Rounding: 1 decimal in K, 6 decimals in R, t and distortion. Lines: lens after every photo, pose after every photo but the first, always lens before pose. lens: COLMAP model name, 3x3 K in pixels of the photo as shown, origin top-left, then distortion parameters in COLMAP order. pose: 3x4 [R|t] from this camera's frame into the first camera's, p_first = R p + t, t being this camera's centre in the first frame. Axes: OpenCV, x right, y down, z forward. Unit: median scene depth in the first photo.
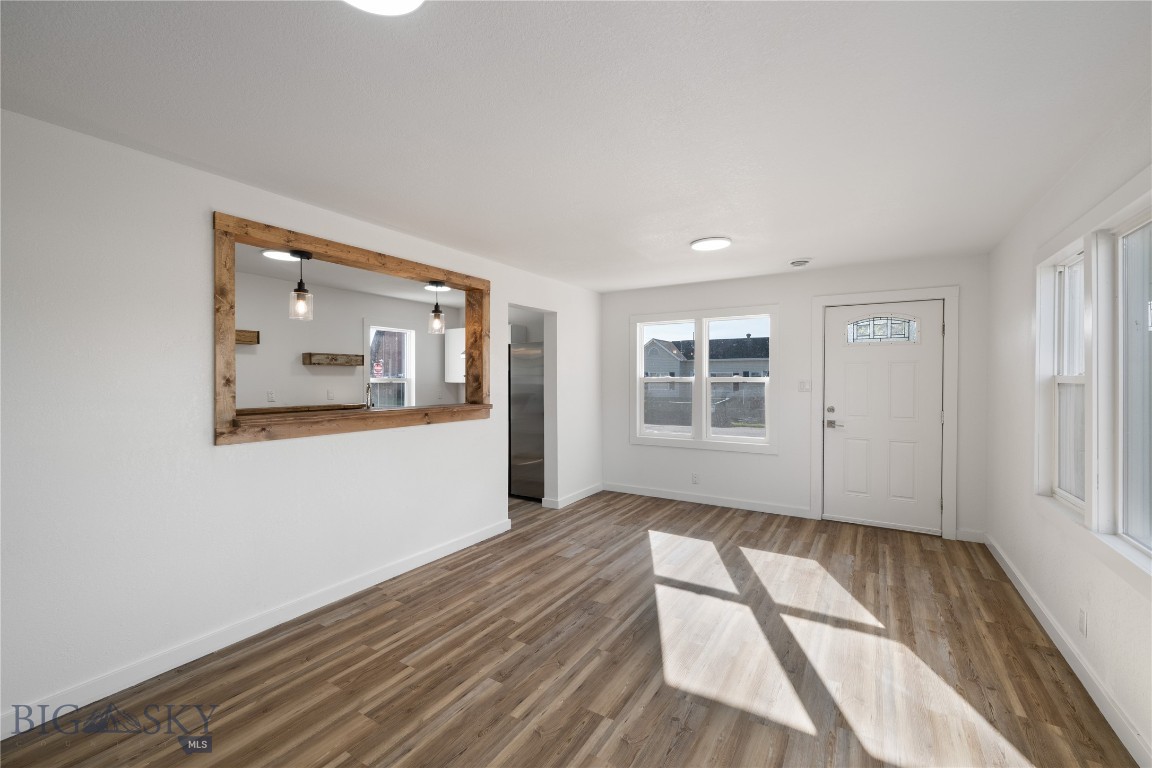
lens RADIAL K [[484.6, 0, 567.6], [0, 484.6, 383.9], [0, 0, 1]] dist [-0.008695, 0.000808]
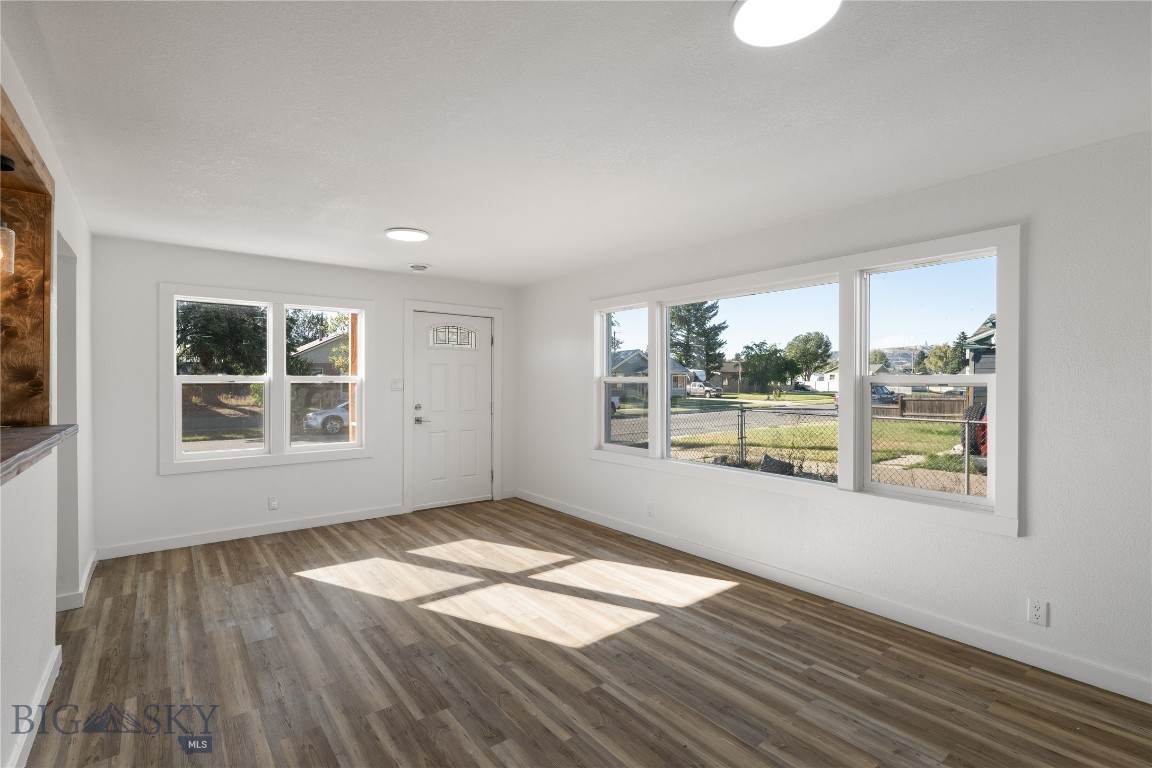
lens RADIAL K [[527.3, 0, 587.5], [0, 527.3, 386.7], [0, 0, 1]] dist [-0.008597, 0.001037]
pose [[0.325292, -0.010119, 0.945559, -0.530478], [0.007617, 0.999938, 0.008080, 0.001363], [-0.945583, 0.004574, 0.325350, 0.319684]]
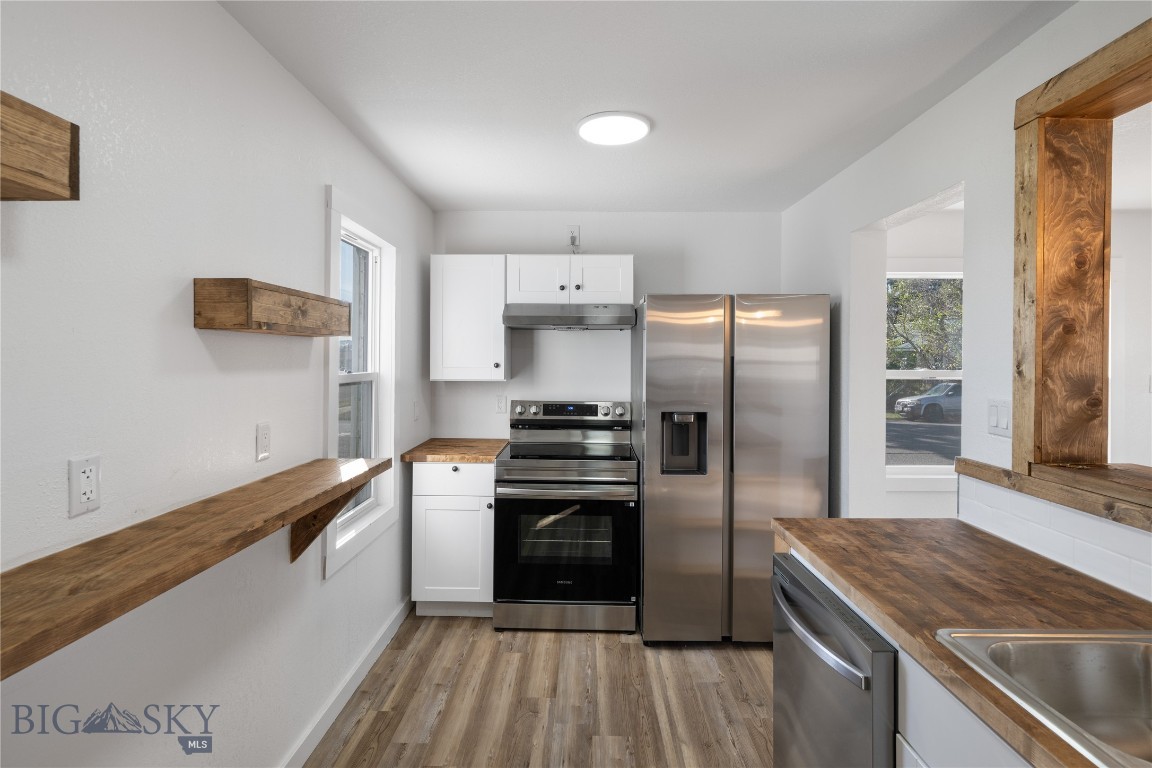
lens RADIAL K [[565.5, 0, 589.2], [0, 565.5, 358.6], [0, 0, 1]] dist [-0.000786, 0.001172]
pose [[0.846960, 0.003932, 0.531642, -0.717407], [0.003379, 0.999913, -0.012779, -0.028824], [-0.531646, 0.012620, 0.846873, 0.908033]]
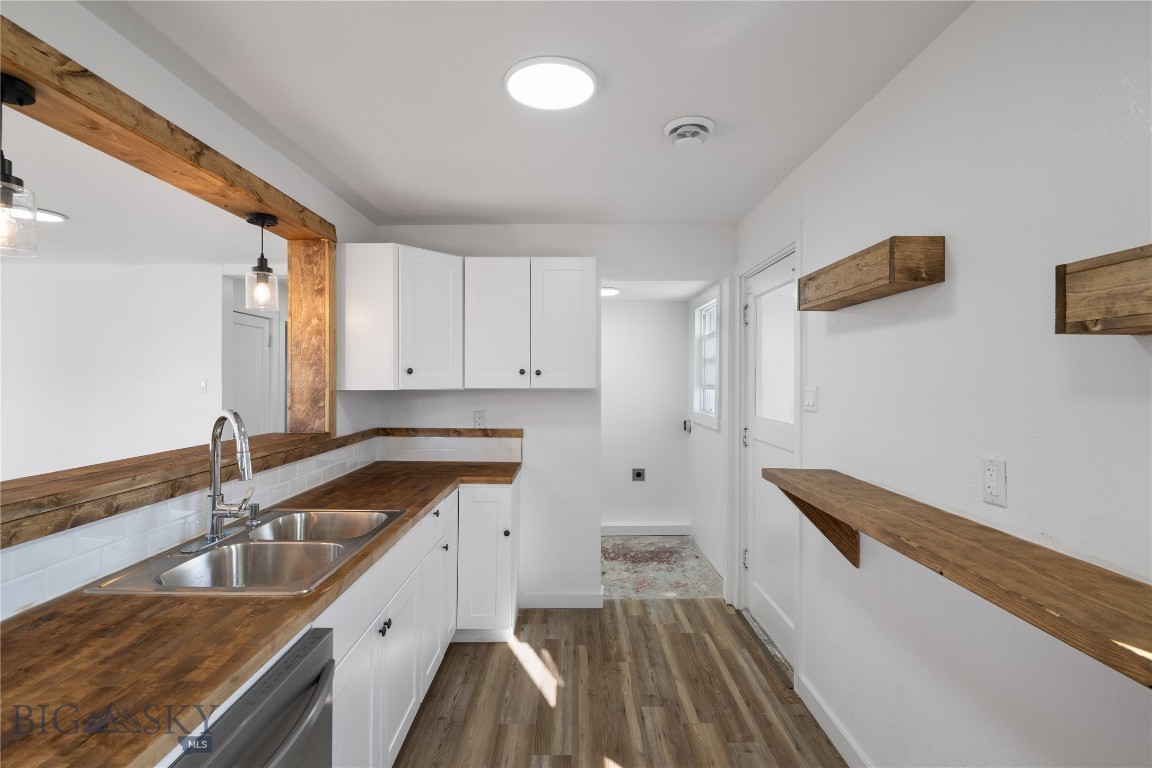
lens RADIAL K [[565.5, 0, 564.2], [0, 565.5, 378.9], [0, 0, 1]] dist [-0.000786, 0.001172]
pose [[-0.855397, -0.004476, -0.517953, -0.374965], [-0.009892, 0.999921, 0.007695, -0.032860], [0.517878, 0.011706, -0.855374, 1.444472]]
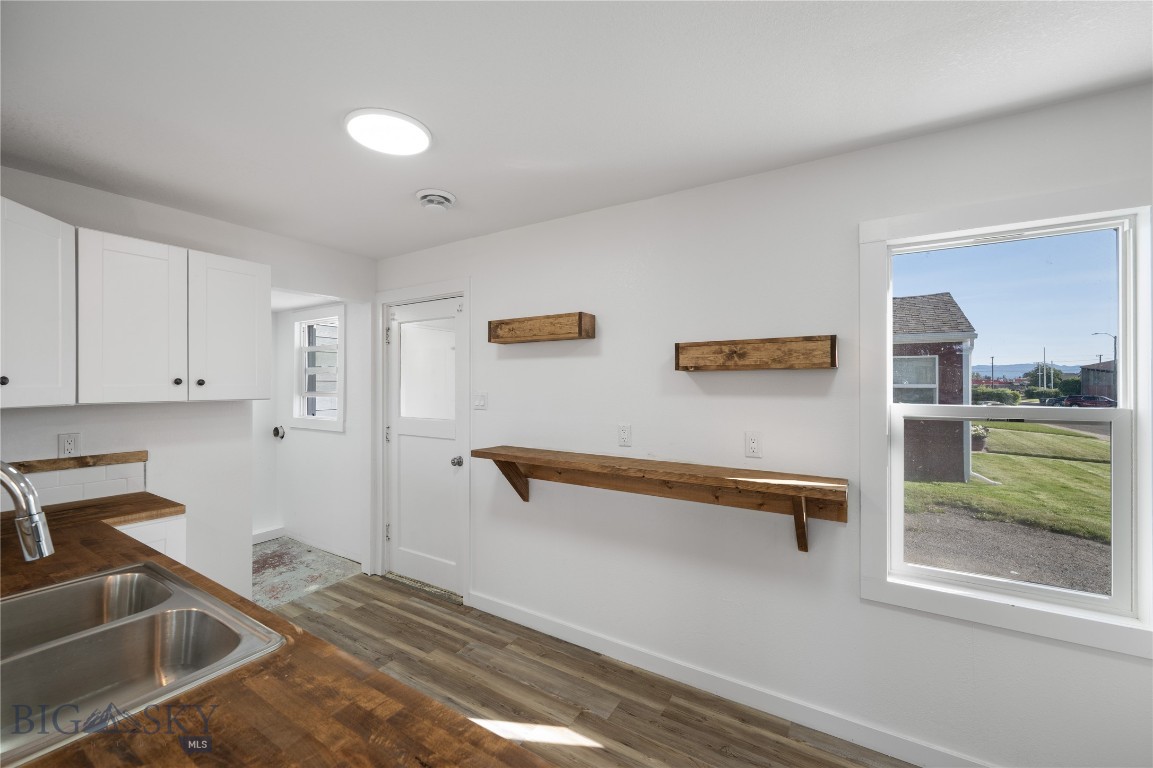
lens RADIAL K [[469.9, 0, 598.8], [0, 469.9, 383.3], [0, 0, 1]] dist [-0.002159, 0.000074]
pose [[0.044312, -0.004428, -0.999008, -0.157370], [-0.008072, 0.999956, -0.004791, -0.035397], [0.998985, 0.008277, 0.044274, 1.216536]]
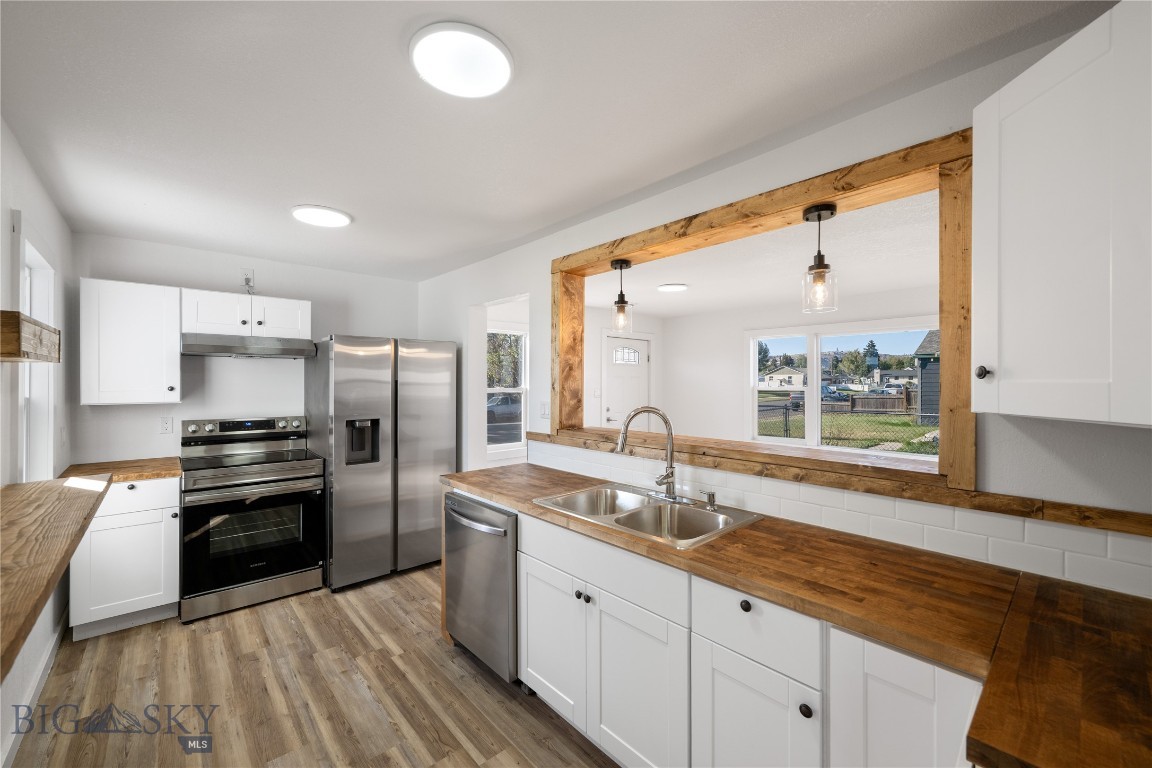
lens RADIAL K [[469.5, 0, 584.9], [0, 469.5, 389.0], [0, 0, 1]] dist [-0.002159, 0.000074]
pose [[0.241437, -0.014958, 0.970301, -0.936888], [0.013461, 0.999837, 0.012063, -0.029601], [-0.970323, 0.010148, 0.241598, 0.864566]]
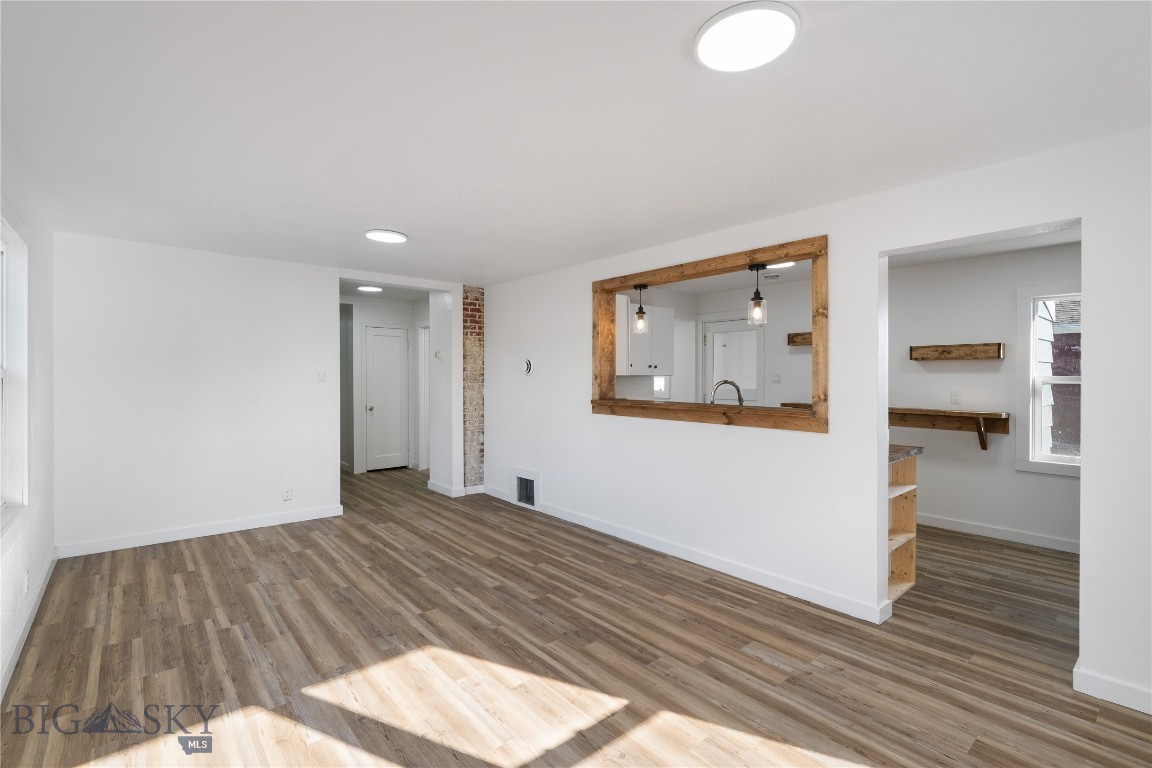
lens RADIAL K [[527.3, 0, 569.2], [0, 527.3, 375.4], [0, 0, 1]] dist [-0.008597, 0.001037]
pose [[-0.308557, -0.000605, -0.951206, 0.719893], [-0.013586, 0.999901, 0.003771, -0.011408], [0.951109, 0.014086, -0.308535, 0.949551]]
